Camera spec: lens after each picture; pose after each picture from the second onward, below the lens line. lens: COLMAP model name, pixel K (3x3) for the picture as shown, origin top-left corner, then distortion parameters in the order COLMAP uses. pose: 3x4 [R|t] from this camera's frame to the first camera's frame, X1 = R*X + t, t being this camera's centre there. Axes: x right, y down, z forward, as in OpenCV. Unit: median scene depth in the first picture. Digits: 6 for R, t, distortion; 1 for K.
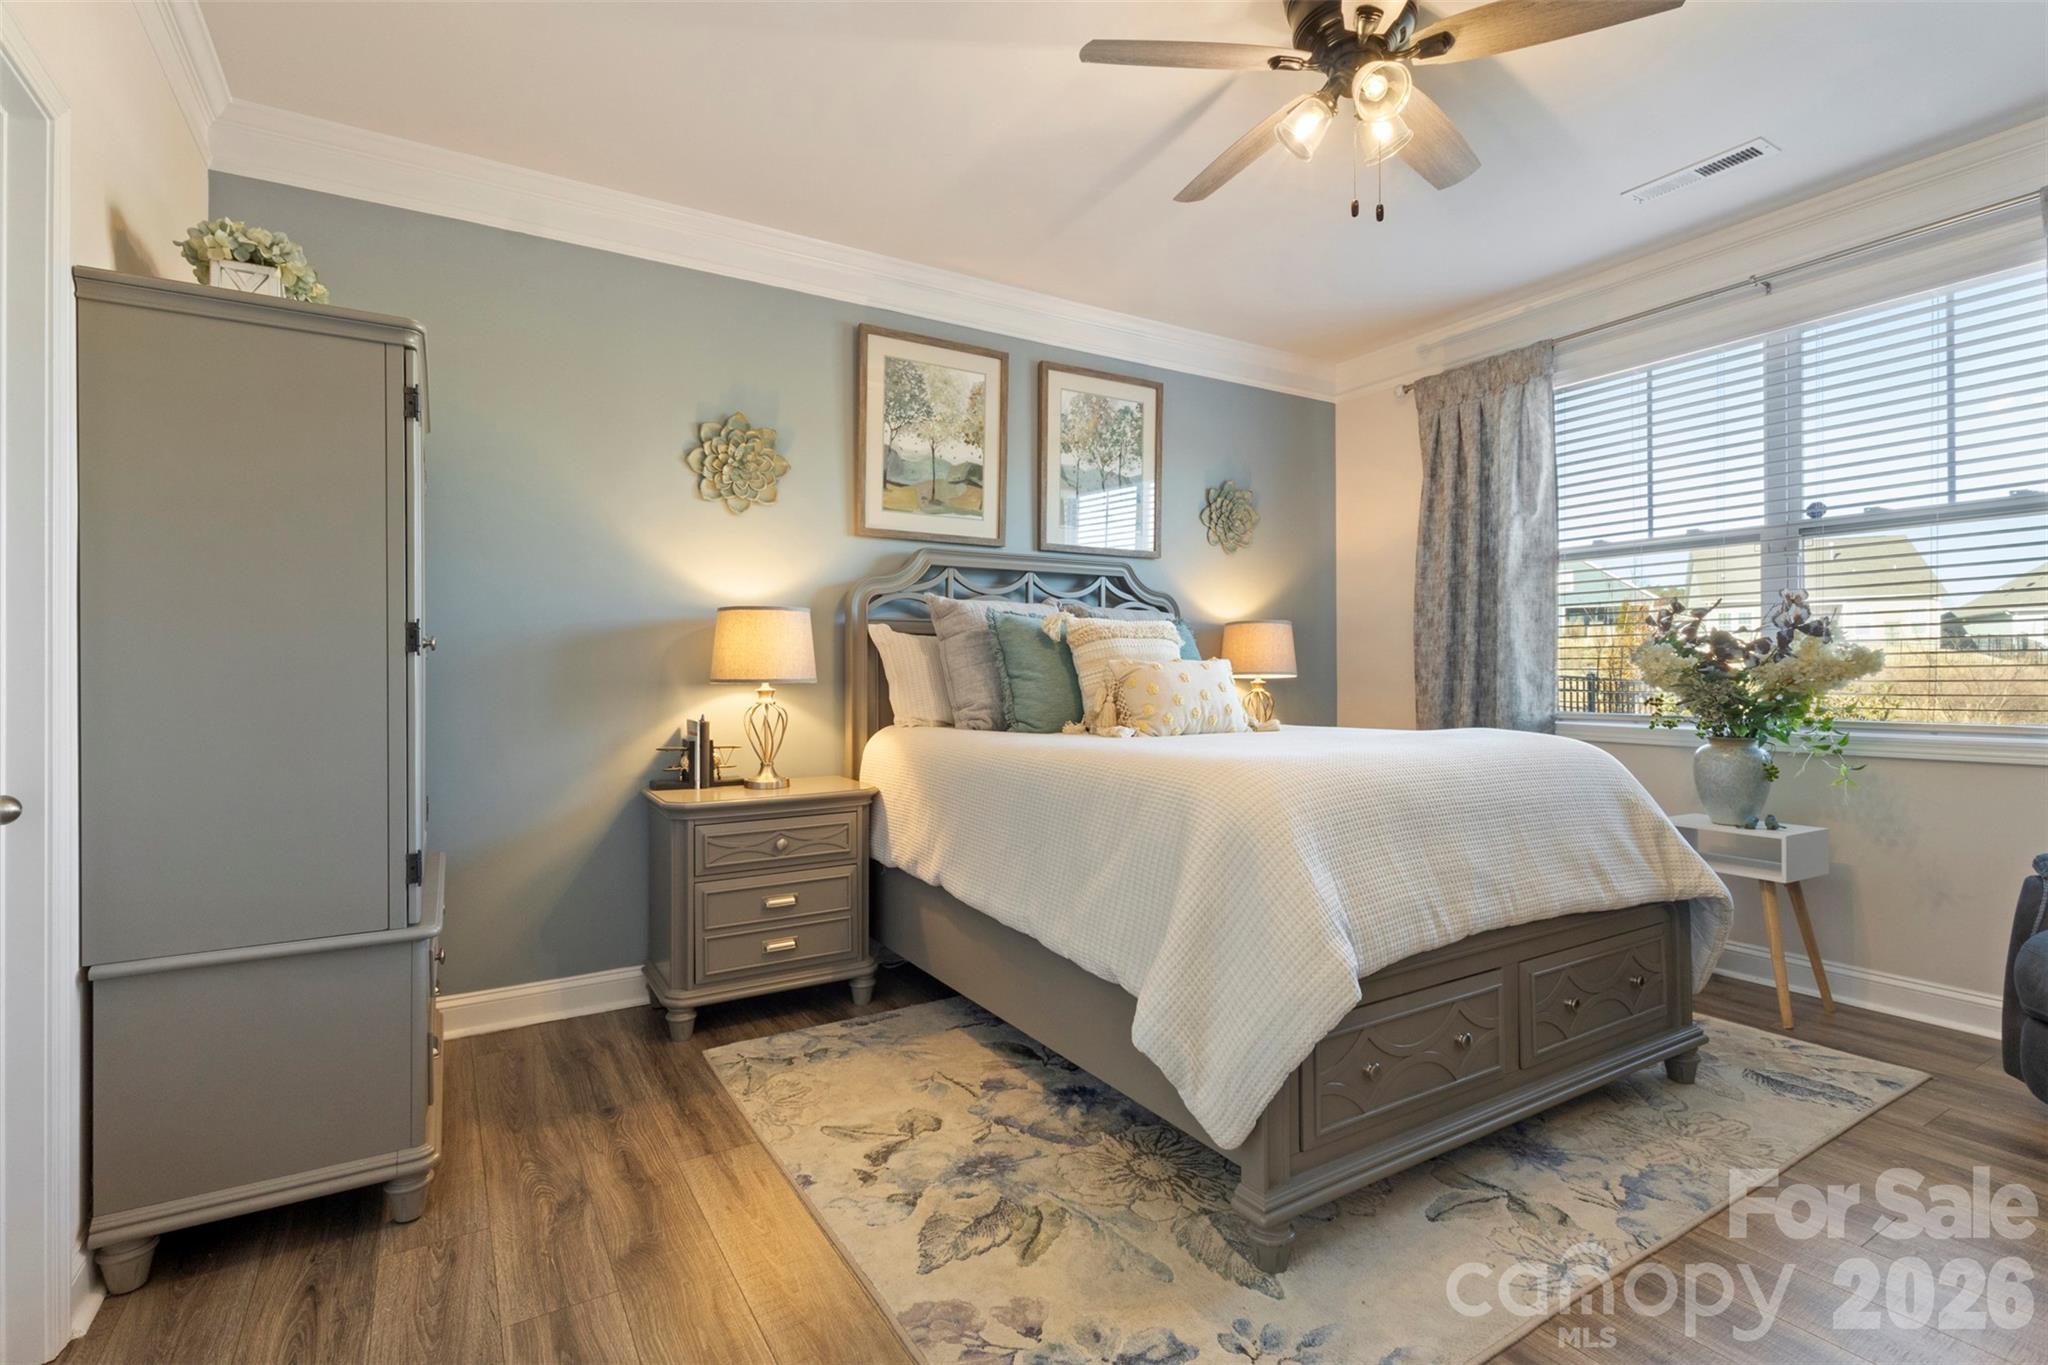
lens RADIAL K [[954.4, 0, 1037.7], [0, 954.4, 667.8], [0, 0, 1]] dist [-0.001248, 0.003382]
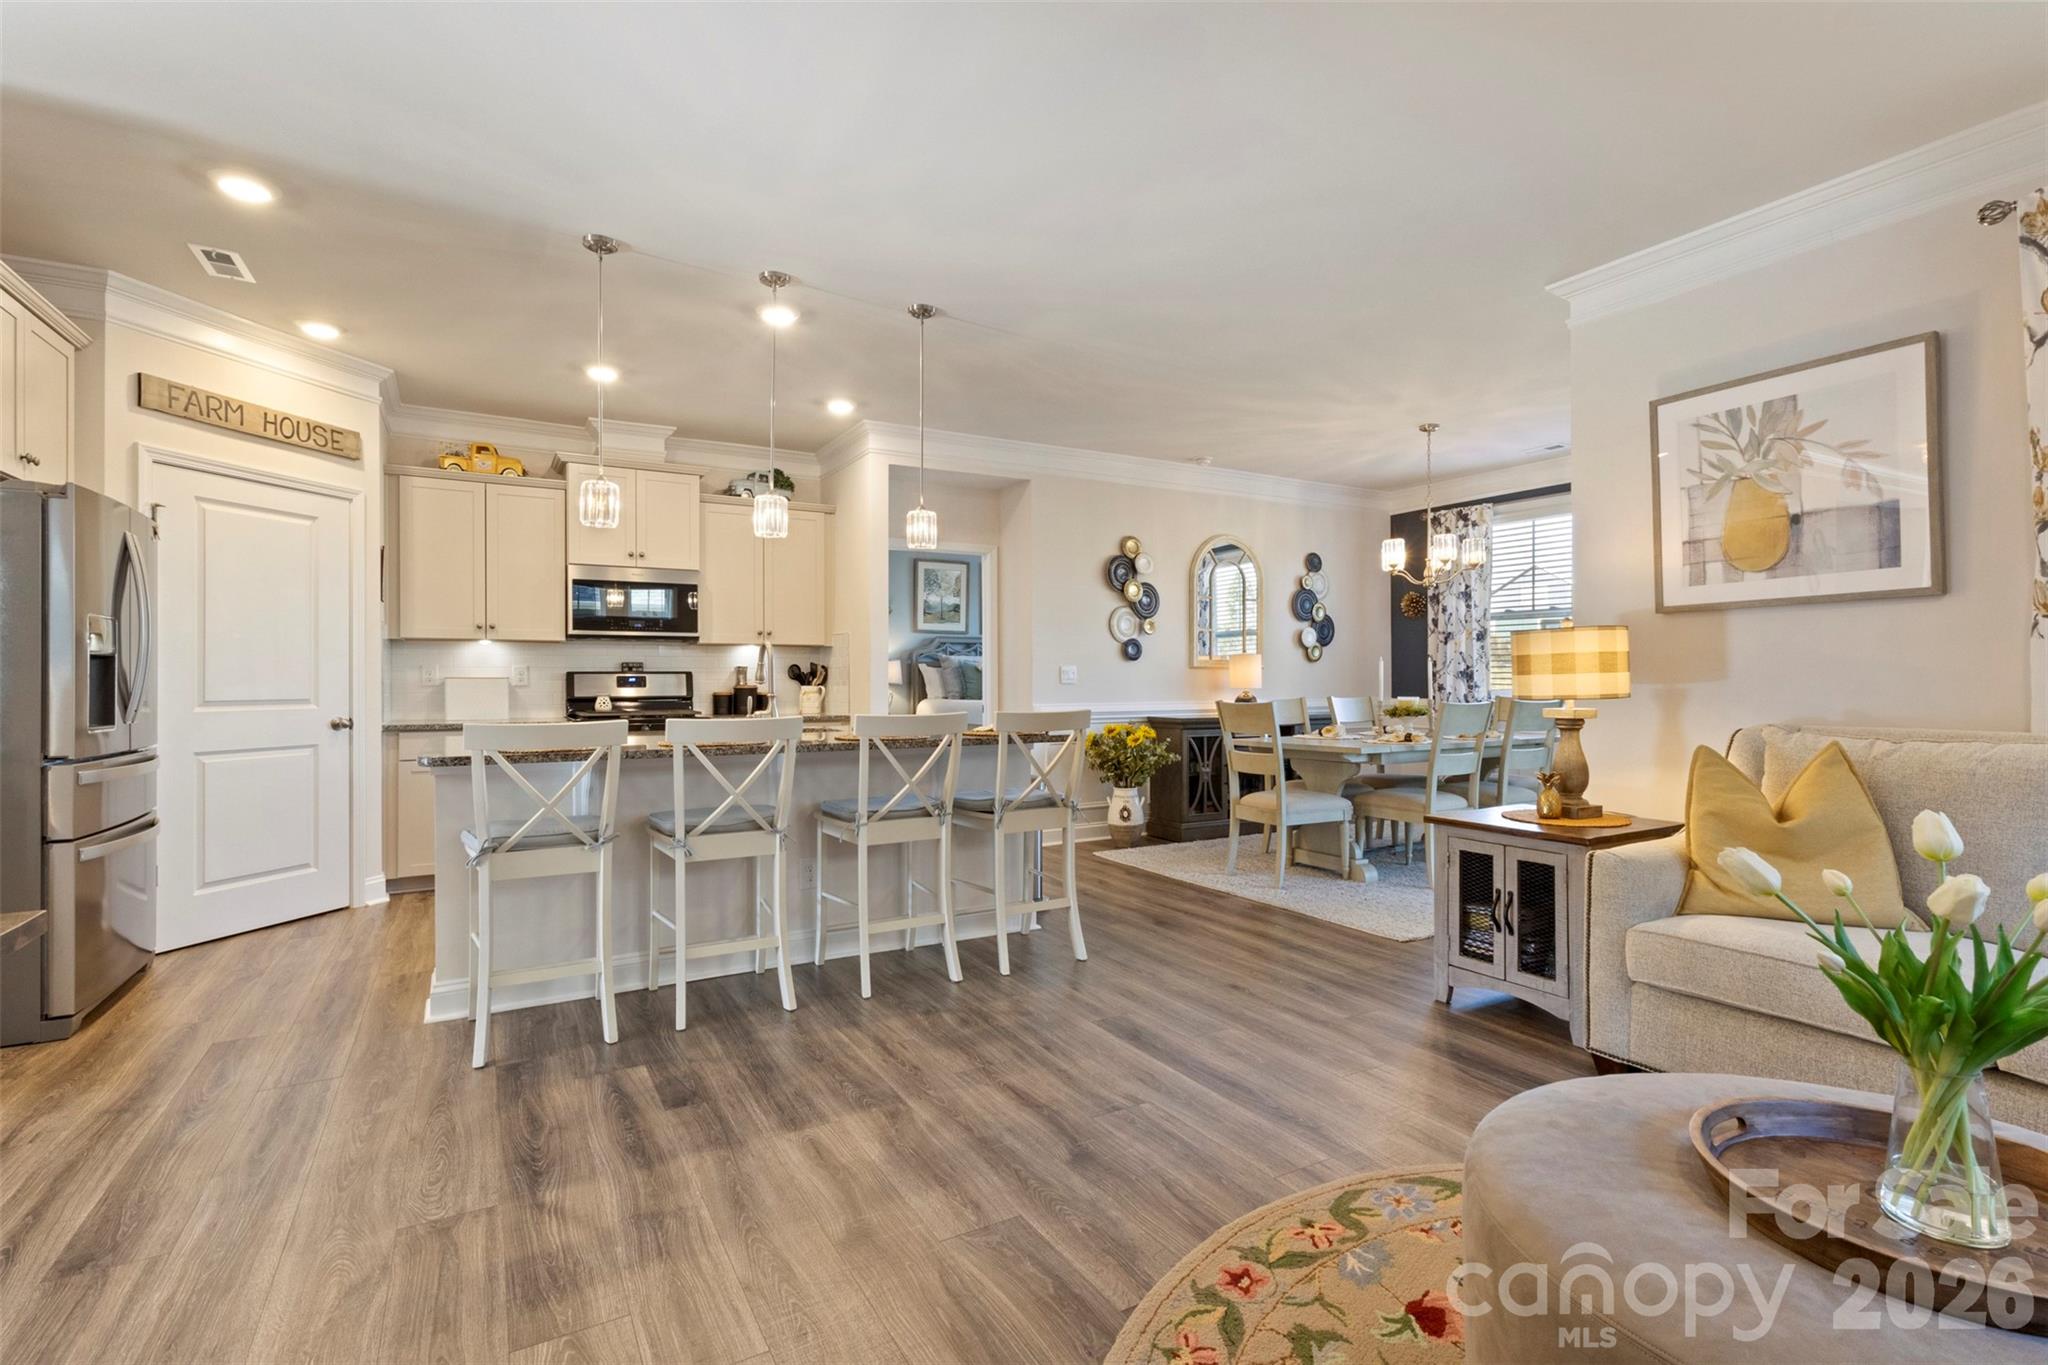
lens RADIAL K [[954.4, 0, 1030.2], [0, 954.4, 681.7], [0, 0, 1]] dist [-0.001248, 0.003382]
pose [[0.999399, 0.002401, -0.034586, 0.250393], [-0.002471, 0.999995, -0.001991, 0.012616], [0.034581, 0.002075, 0.999400, -1.805906]]
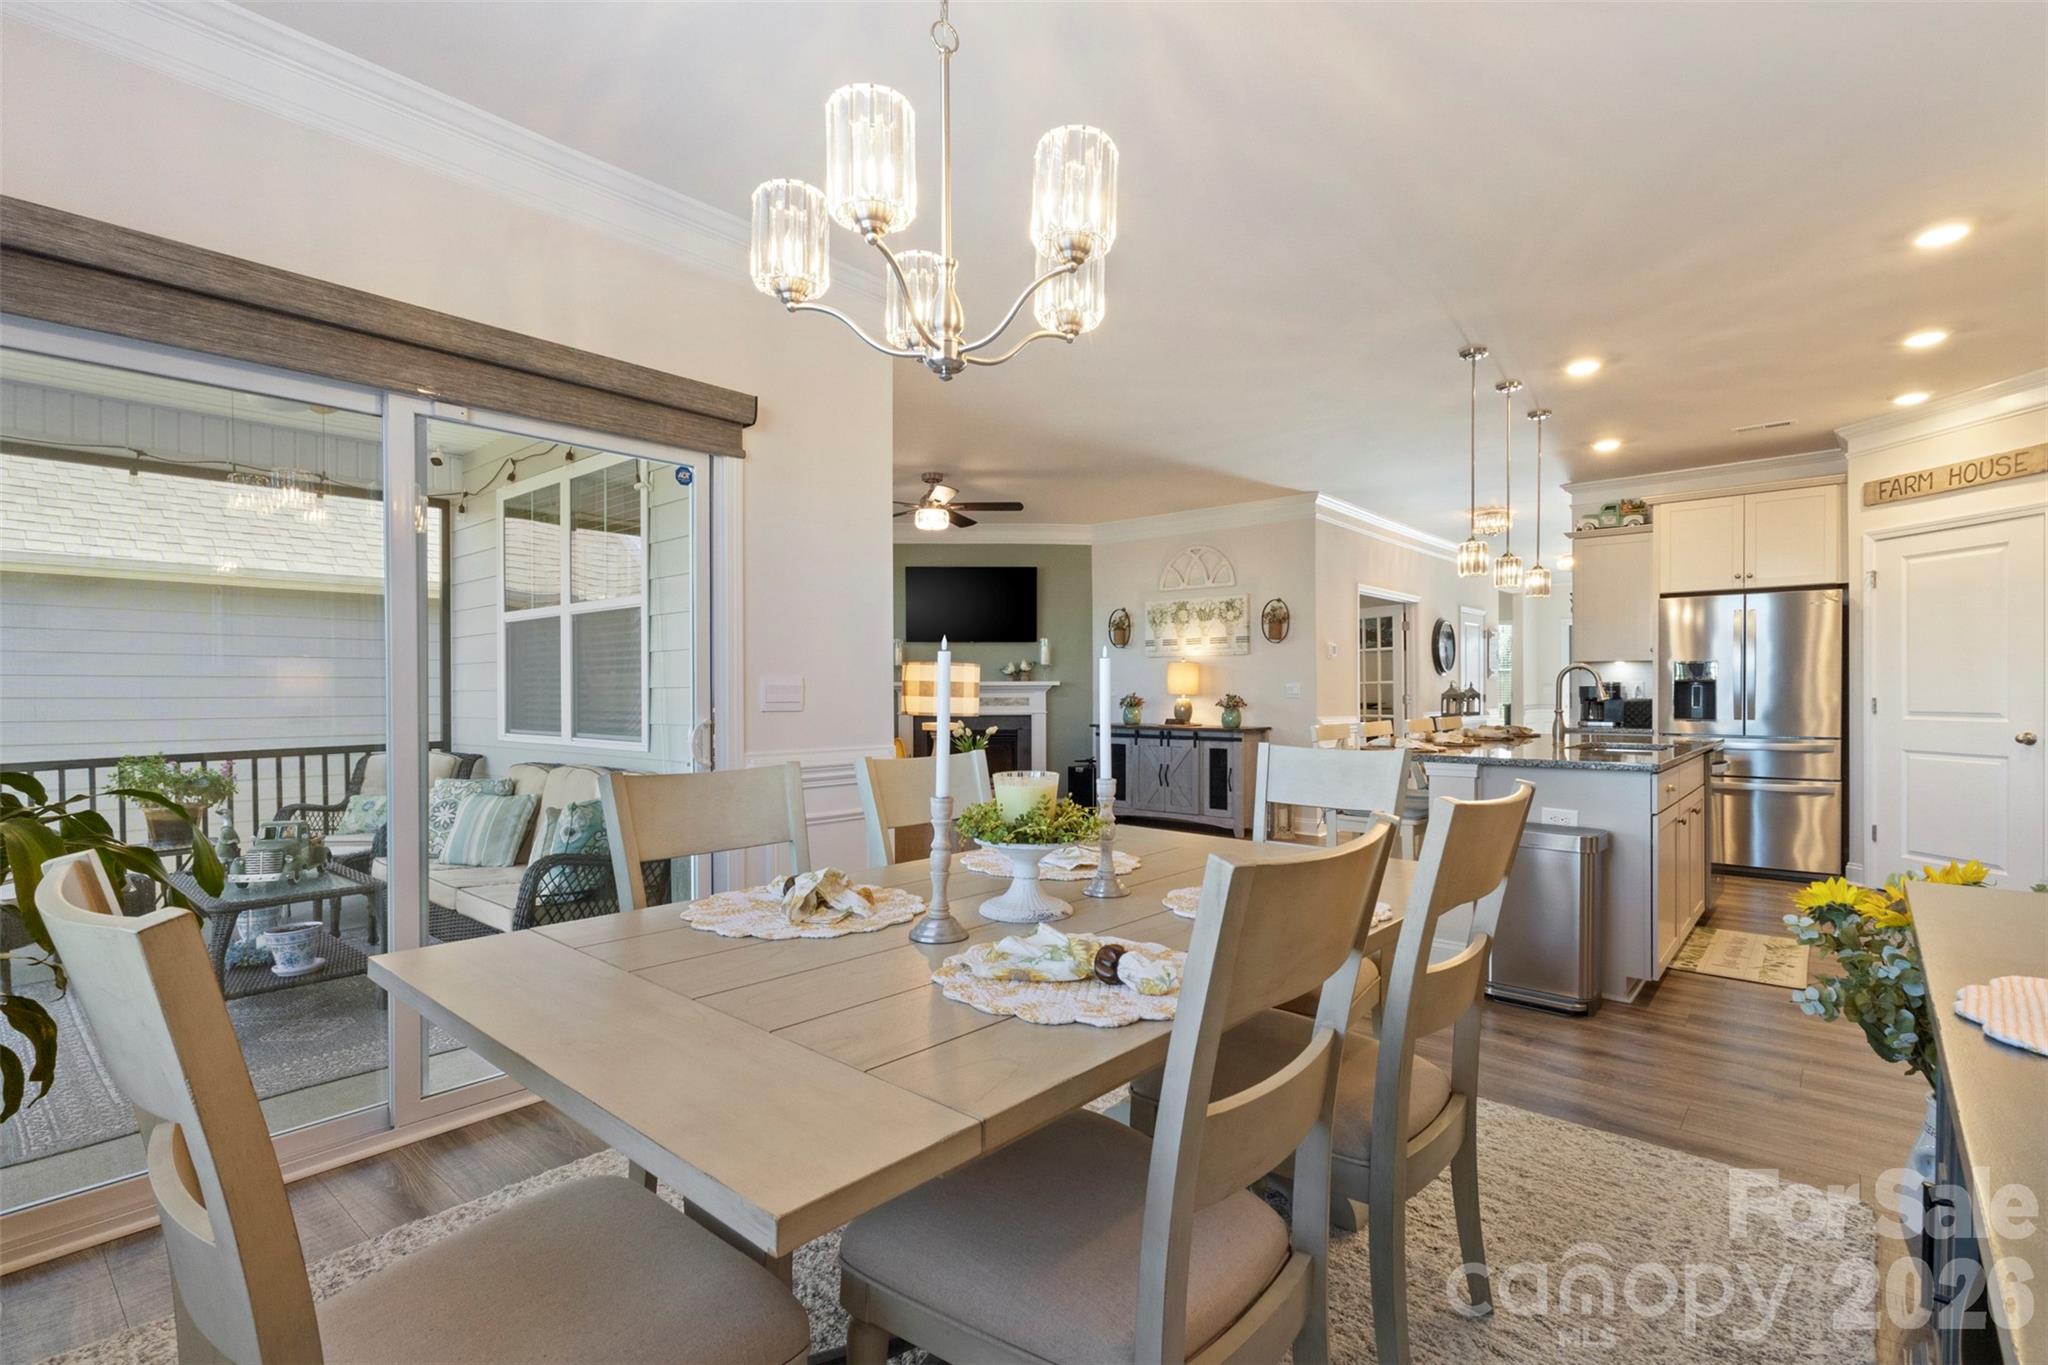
lens RADIAL K [[954.4, 0, 1025.4], [0, 954.4, 697.9], [0, 0, 1]] dist [-0.001248, 0.003382]
pose [[-0.957090, 0.008944, -0.289654, 0.960884], [0.005243, 0.999894, 0.013552, -0.011939], [0.289745, 0.011452, -0.957035, 0.282755]]
